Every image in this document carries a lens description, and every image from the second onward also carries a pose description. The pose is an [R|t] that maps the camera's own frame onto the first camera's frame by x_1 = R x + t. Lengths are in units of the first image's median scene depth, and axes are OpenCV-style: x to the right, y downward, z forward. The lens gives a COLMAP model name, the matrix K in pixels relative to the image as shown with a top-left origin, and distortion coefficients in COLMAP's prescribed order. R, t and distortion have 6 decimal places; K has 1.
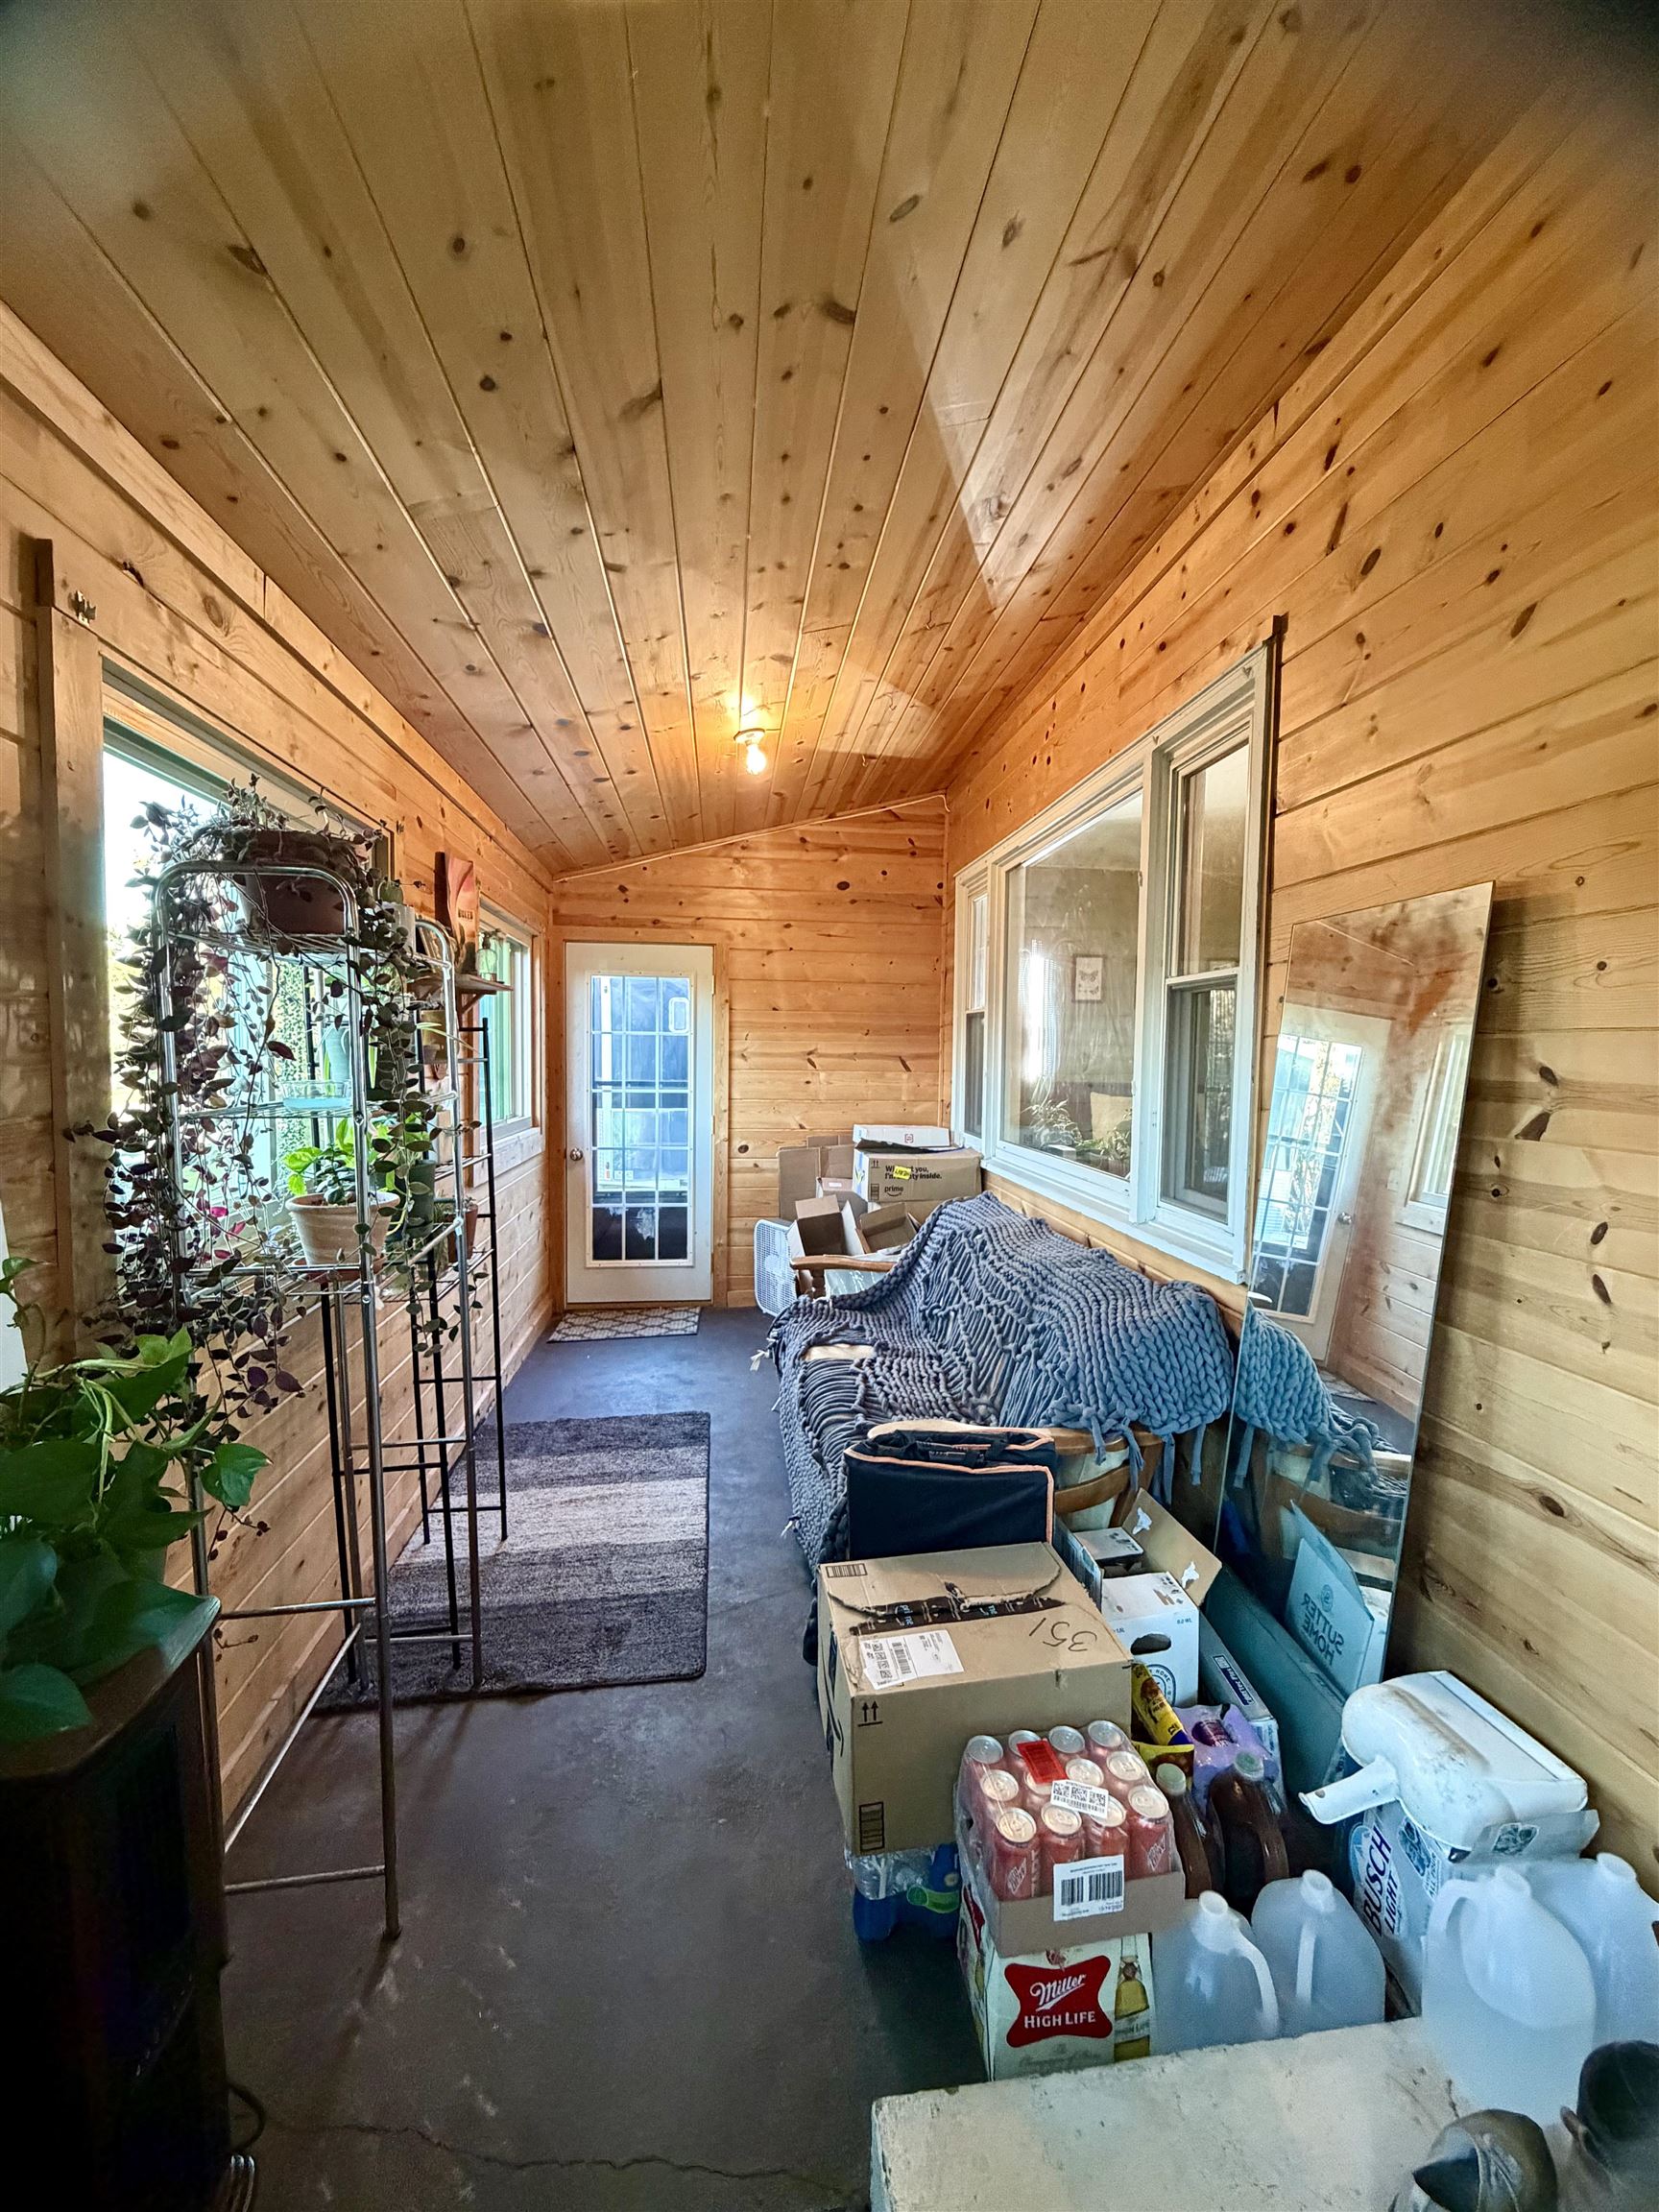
lens RADIAL K [[866.7, 0, 829.5], [0, 866.7, 1106.0], [0, 0, 1]] dist [0.000964, 0.000142]
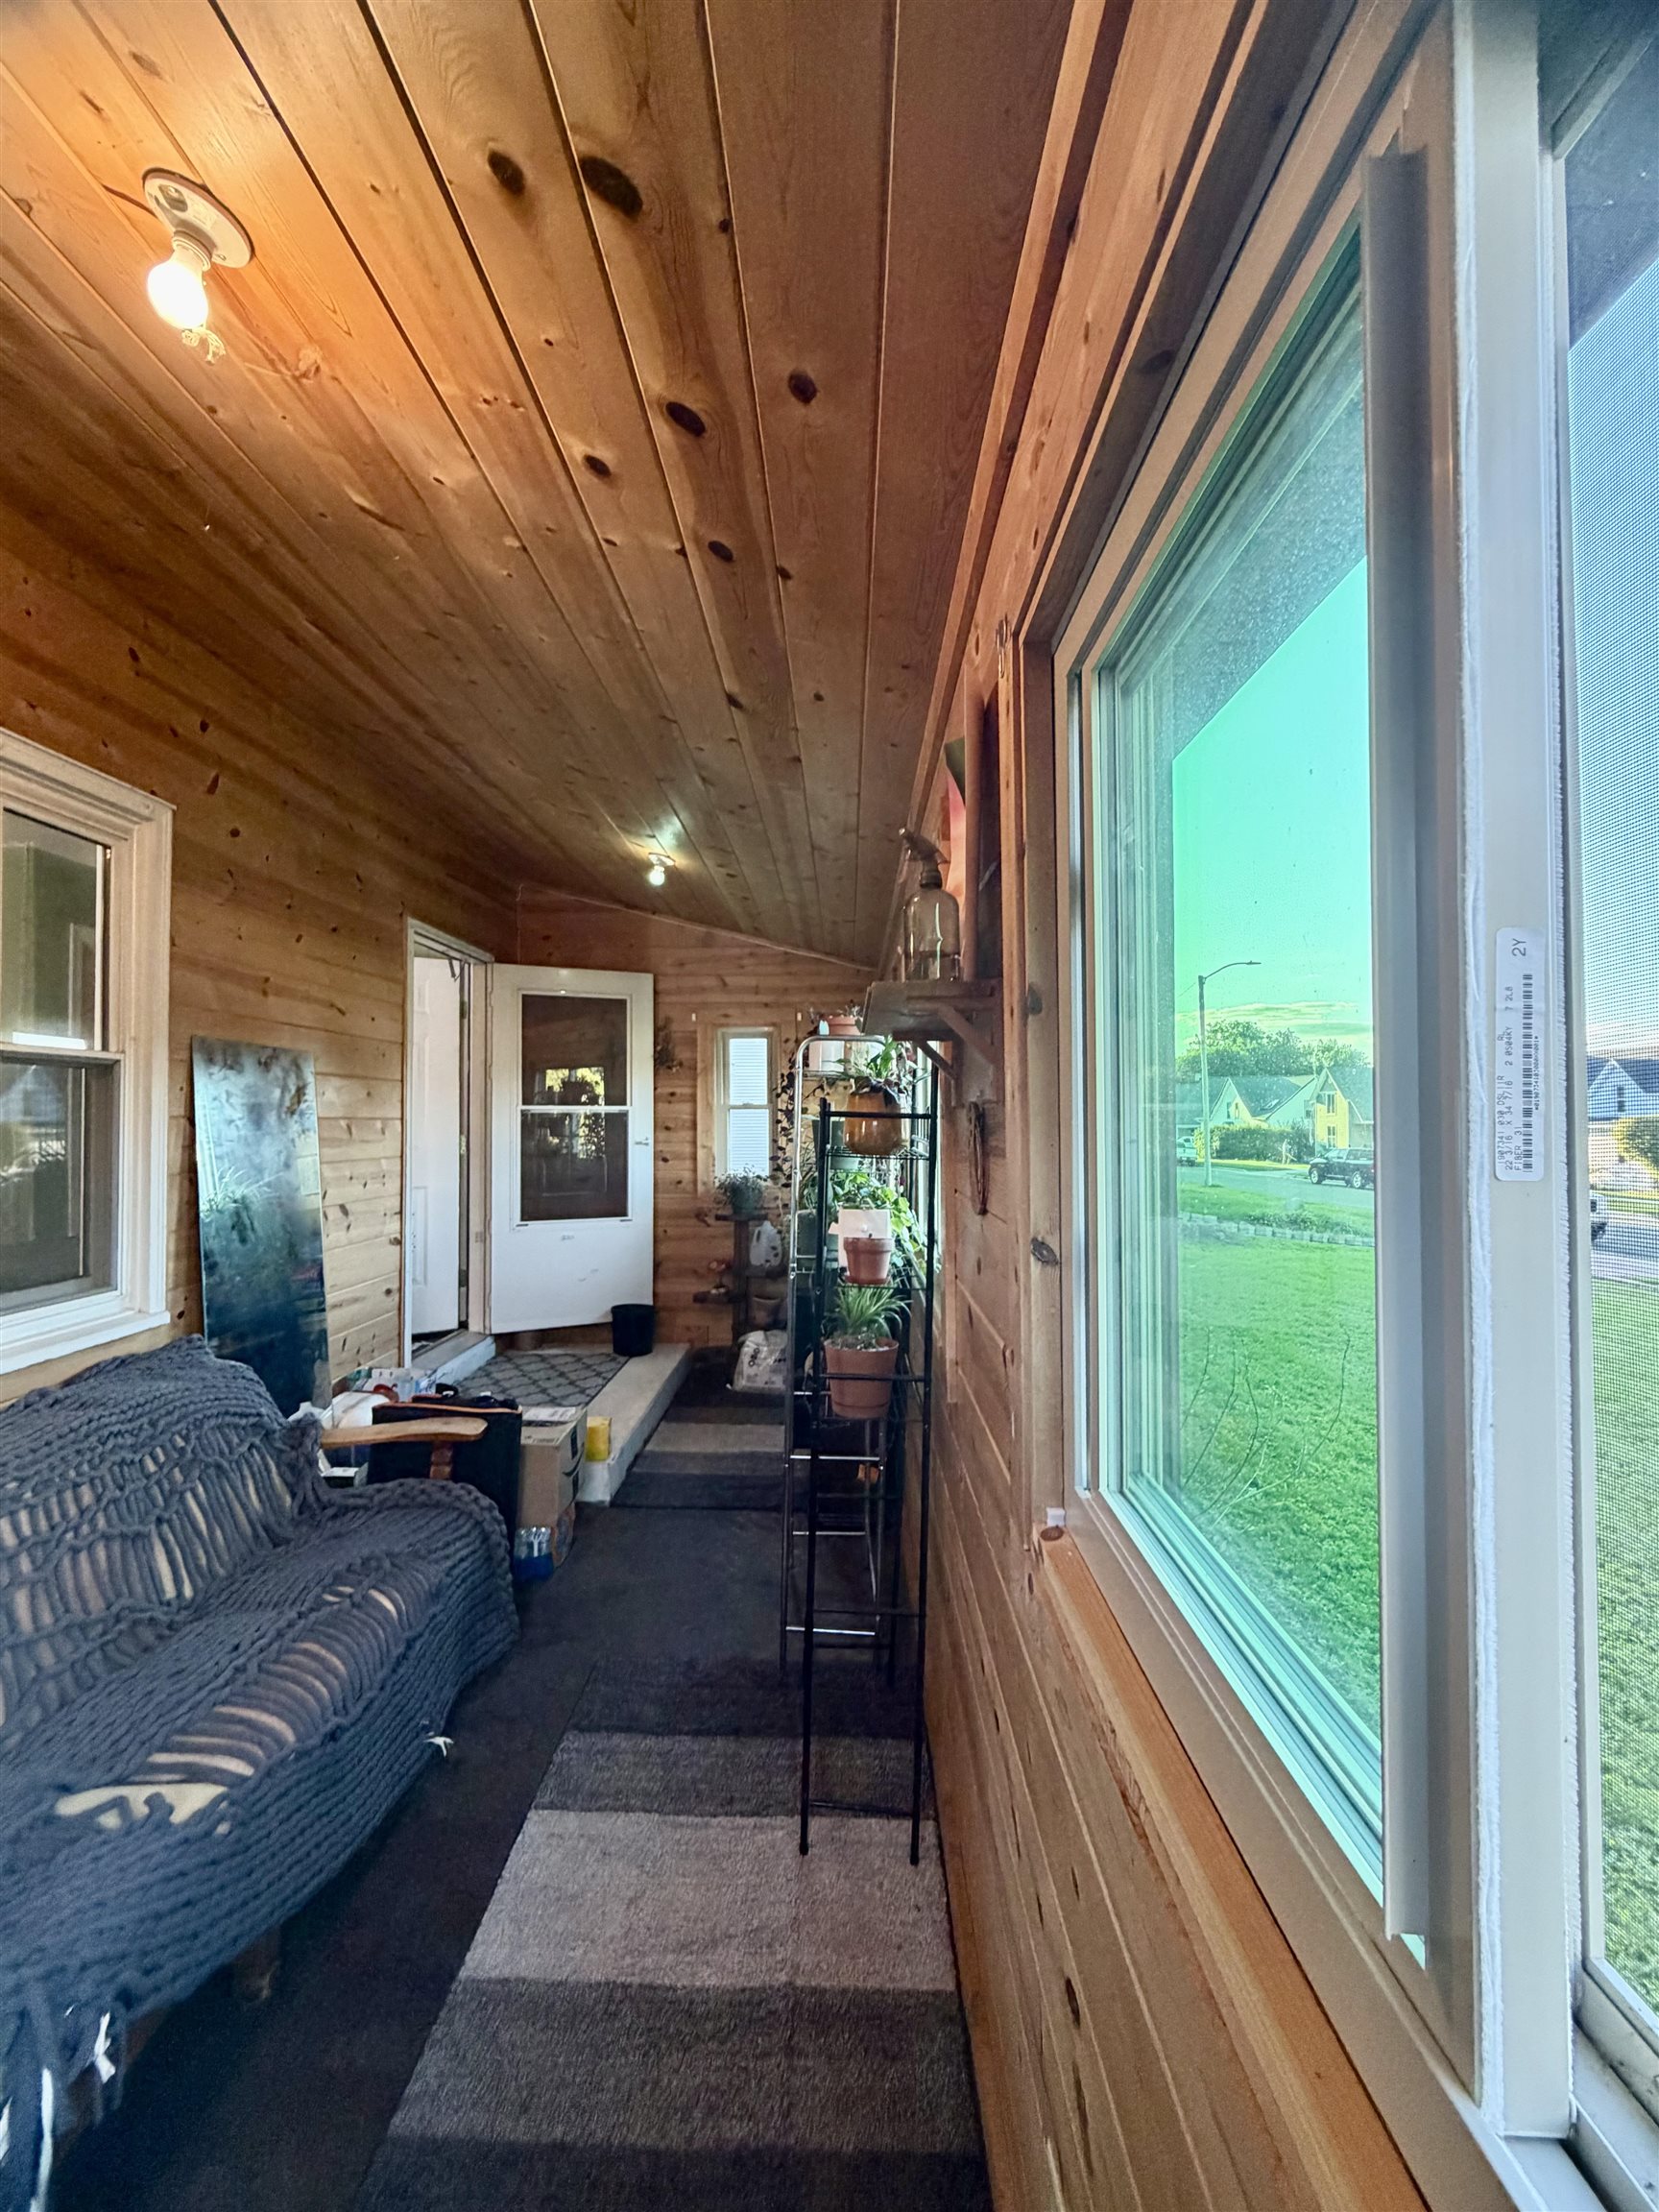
lens RADIAL K [[866.7, 0, 829.5], [0, 866.7, 1106.0], [0, 0, 1]] dist [0.000964, 0.000142]
pose [[-0.990518, 0.002747, 0.137354, -0.432192], [0.010018, 0.998583, 0.052273, -0.110615], [-0.137015, 0.053153, -0.989142, 1.456487]]
